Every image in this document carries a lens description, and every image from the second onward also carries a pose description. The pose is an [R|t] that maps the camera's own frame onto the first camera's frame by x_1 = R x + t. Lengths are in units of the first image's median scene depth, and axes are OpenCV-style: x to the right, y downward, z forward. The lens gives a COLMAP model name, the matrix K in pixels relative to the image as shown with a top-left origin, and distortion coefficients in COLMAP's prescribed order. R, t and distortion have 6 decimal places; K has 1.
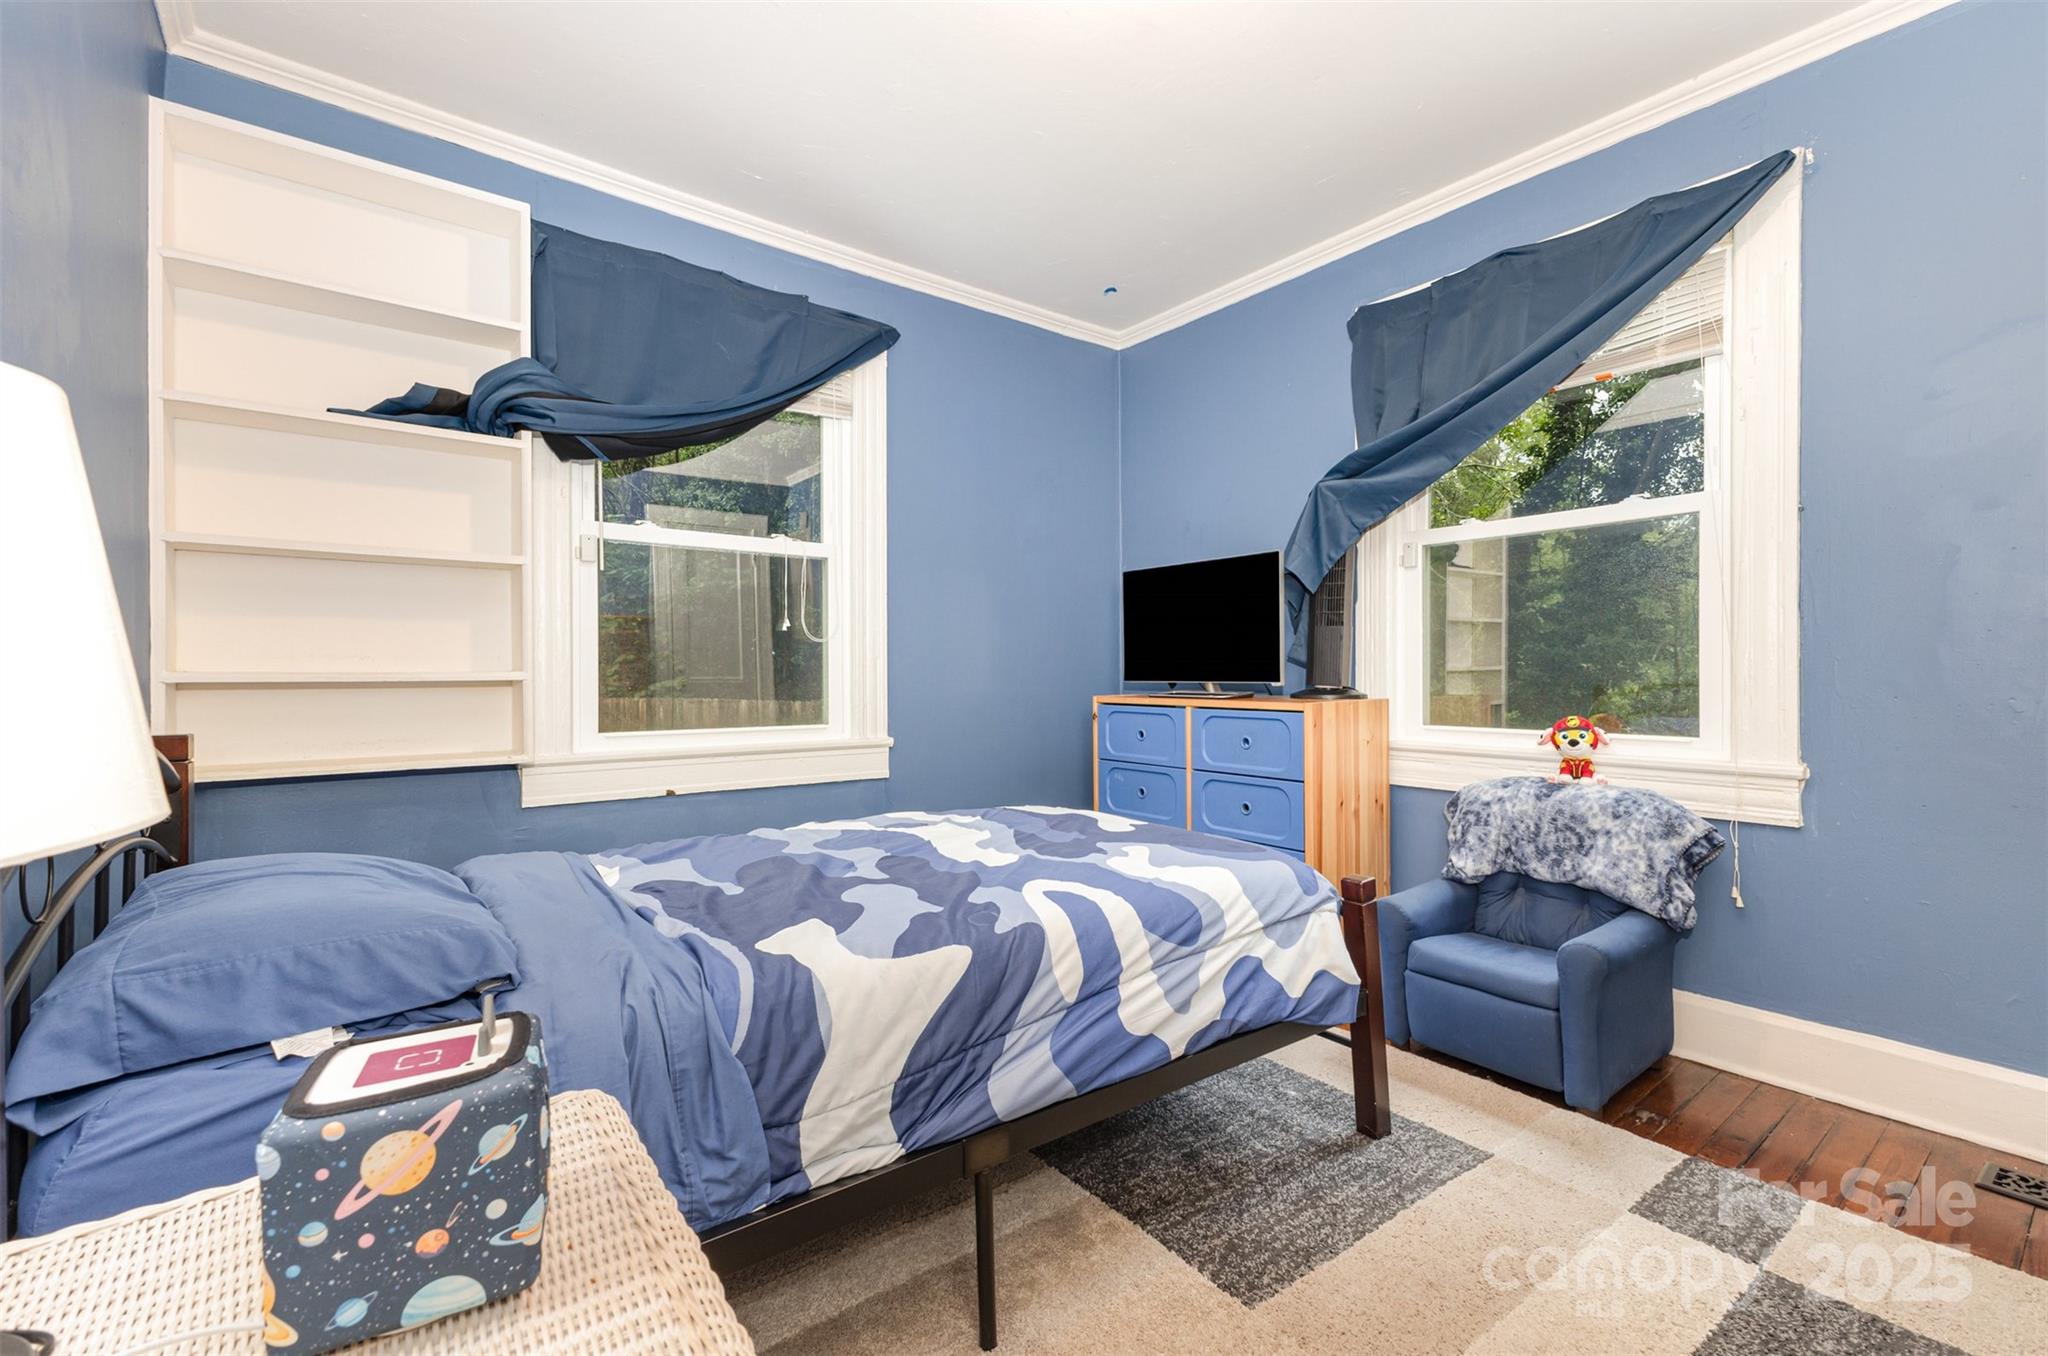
lens RADIAL K [[895.4, 0, 1029.3], [0, 895.4, 677.4], [0, 0, 1]] dist [0.009721, -0.001623]
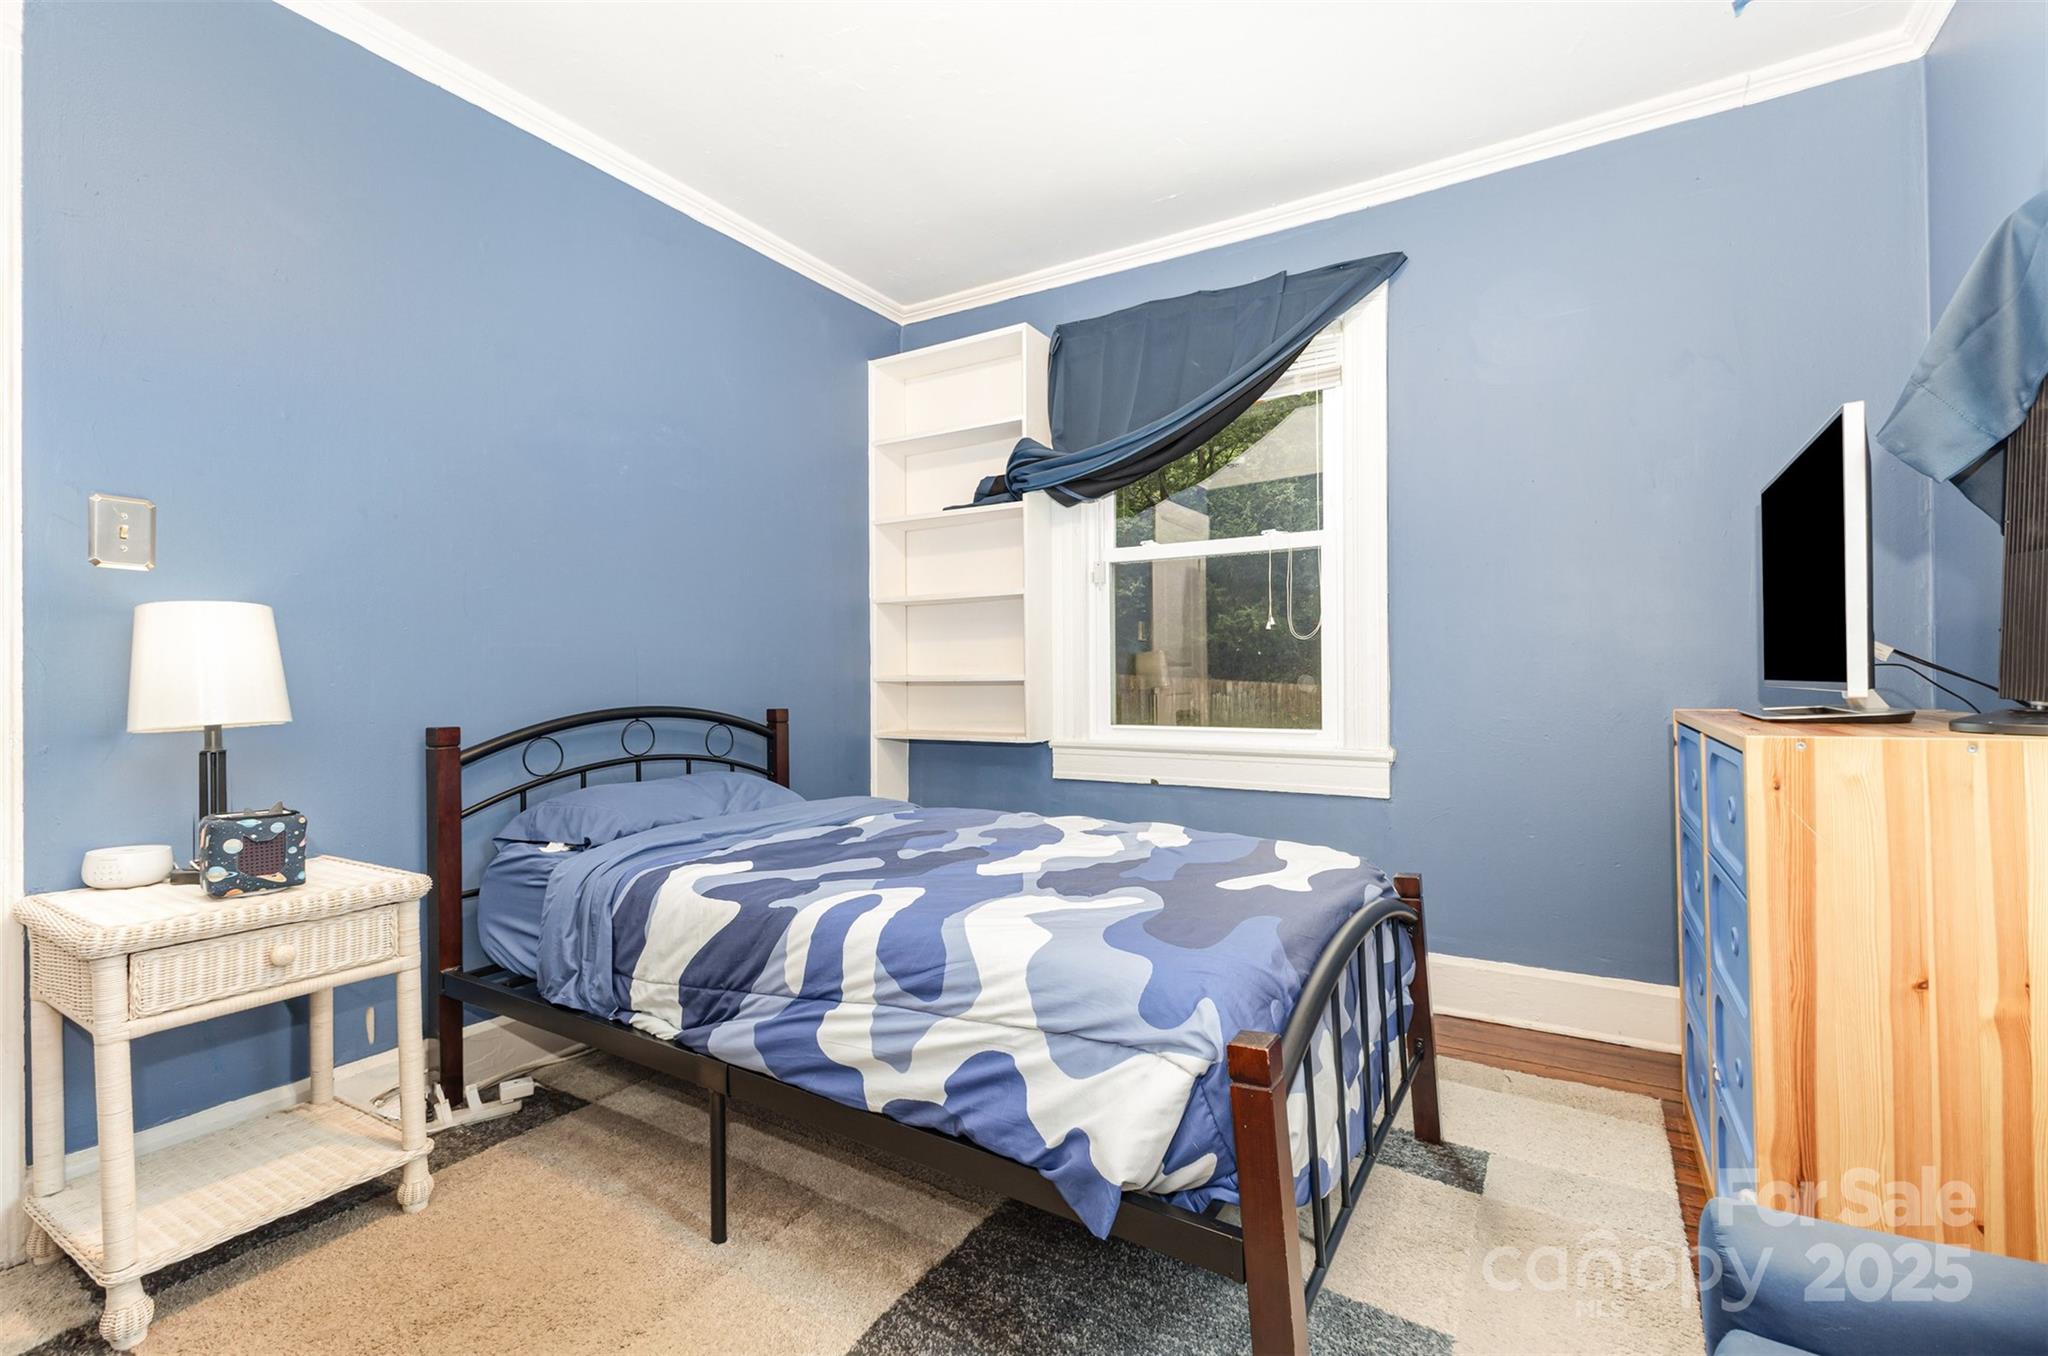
lens RADIAL K [[895.4, 0, 1034.1], [0, 895.4, 674.3], [0, 0, 1]] dist [0.009721, -0.001623]
pose [[0.356401, -0.001305, -0.934332, 0.919448], [0.002760, 0.999996, -0.000344, -0.007359], [0.934329, -0.002456, 0.356404, 0.725349]]
